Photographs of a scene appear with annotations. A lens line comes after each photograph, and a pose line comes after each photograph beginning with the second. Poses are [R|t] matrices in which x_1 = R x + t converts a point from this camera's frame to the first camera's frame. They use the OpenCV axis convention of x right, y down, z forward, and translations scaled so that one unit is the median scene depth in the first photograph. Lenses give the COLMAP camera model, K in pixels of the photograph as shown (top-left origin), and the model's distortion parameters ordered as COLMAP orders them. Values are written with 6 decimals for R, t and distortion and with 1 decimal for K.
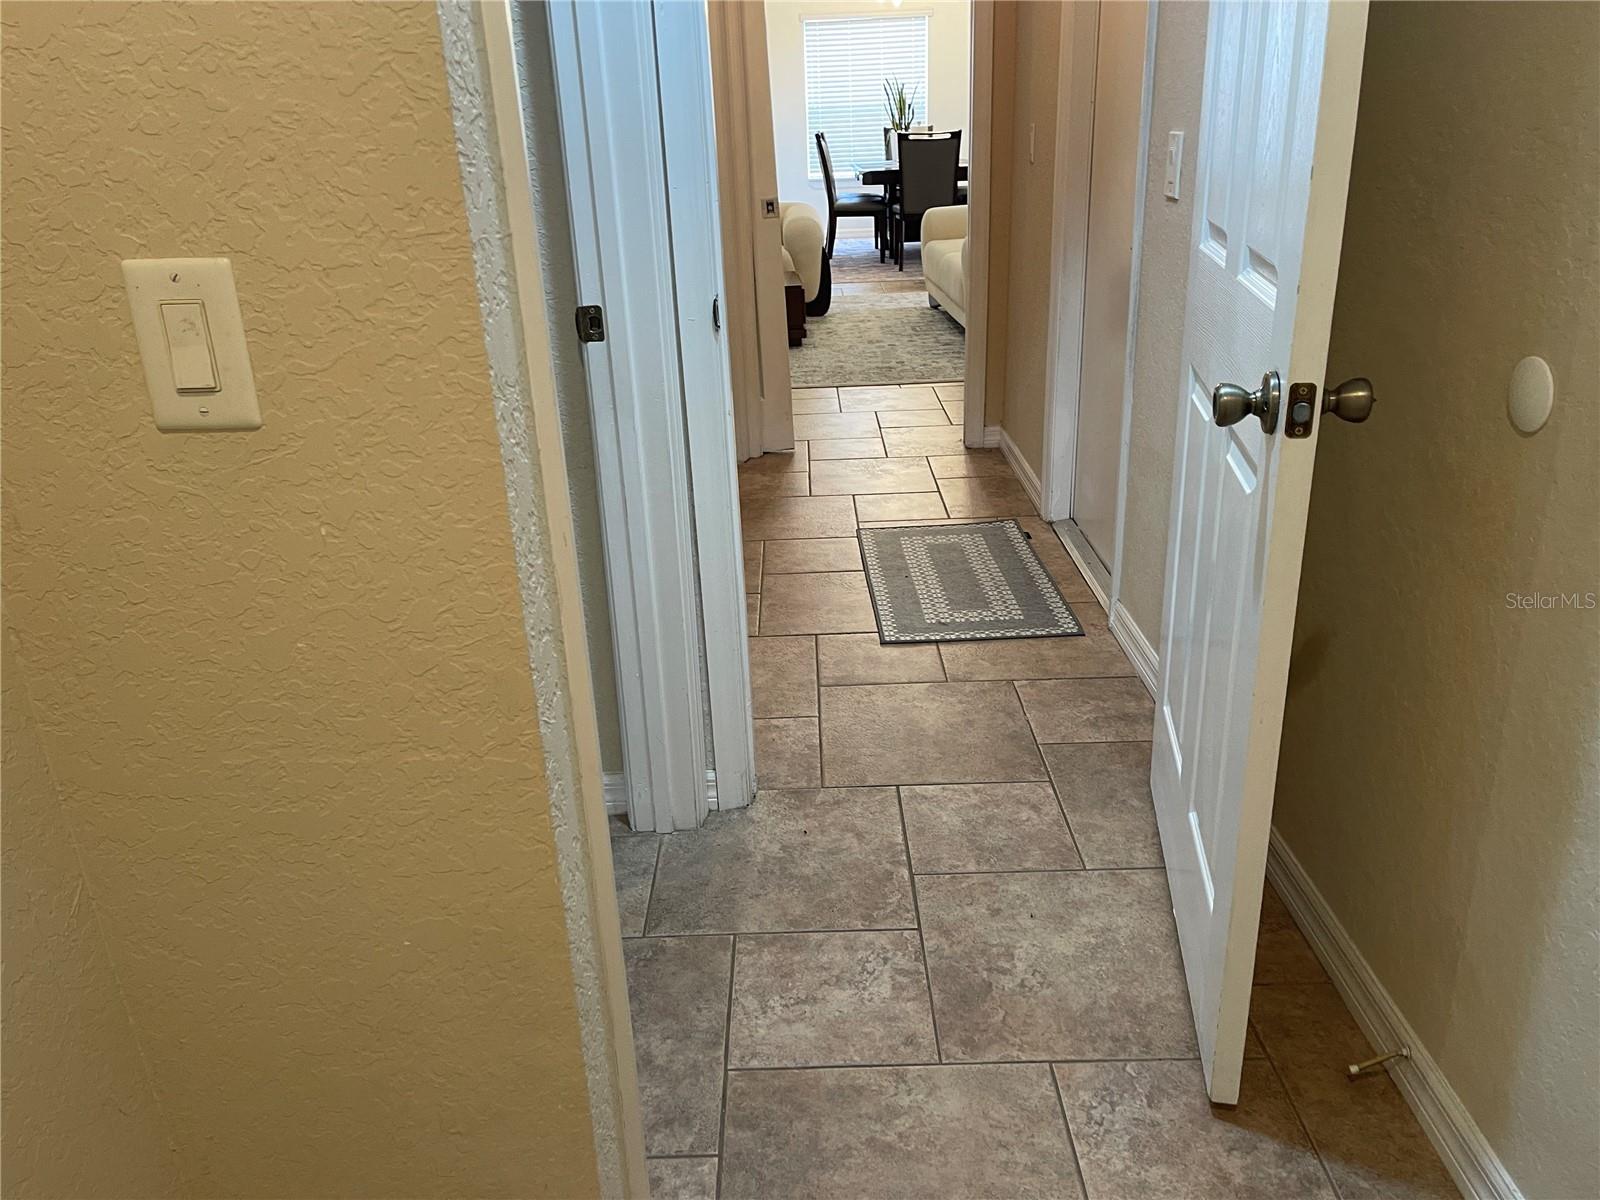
lens RADIAL K [[1199.6, 0, 796.3], [0, 1199.6, 592.0], [0, 0, 1]] dist [0.090527, -0.129753]
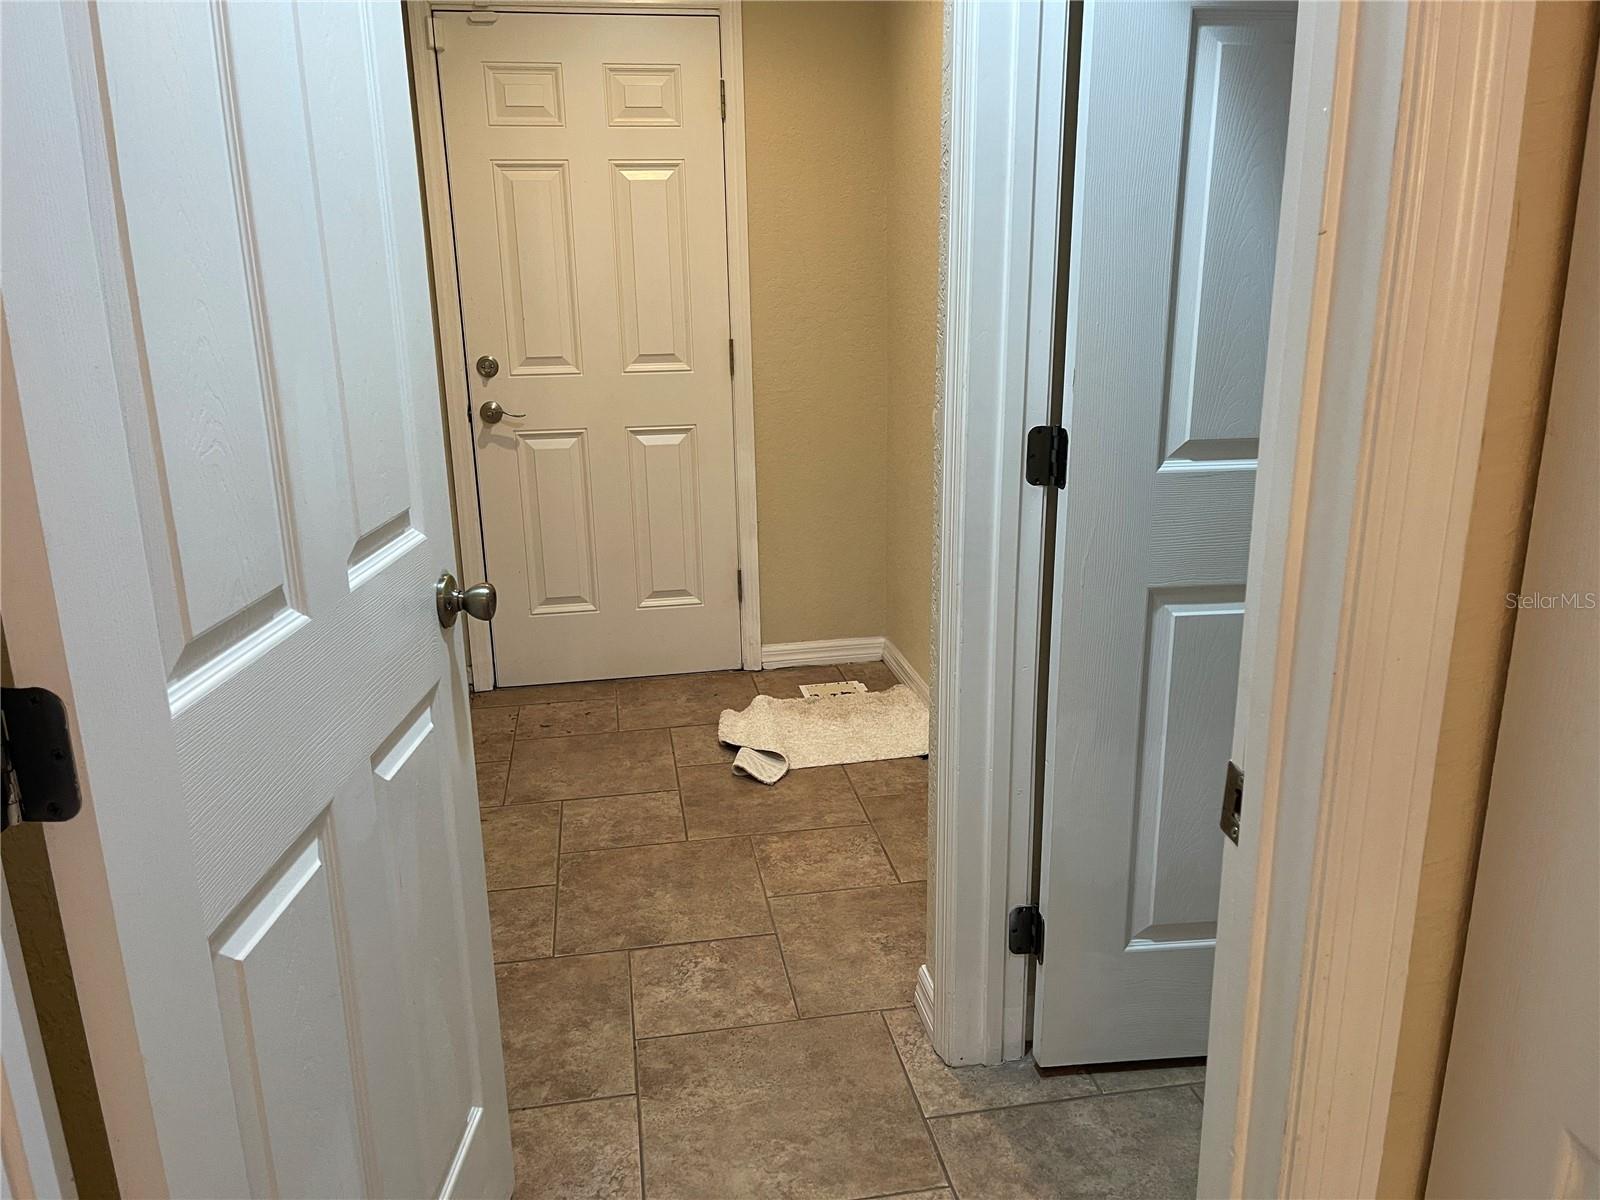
lens RADIAL K [[1199.6, 0, 796.3], [0, 1199.6, 592.0], [0, 0, 1]] dist [0.090527, -0.129753]
pose [[-0.984570, 0.101340, -0.142663, 0.184714], [-0.007126, 0.791355, 0.611316, -0.706260], [0.174848, 0.602900, -0.778422, 1.577398]]
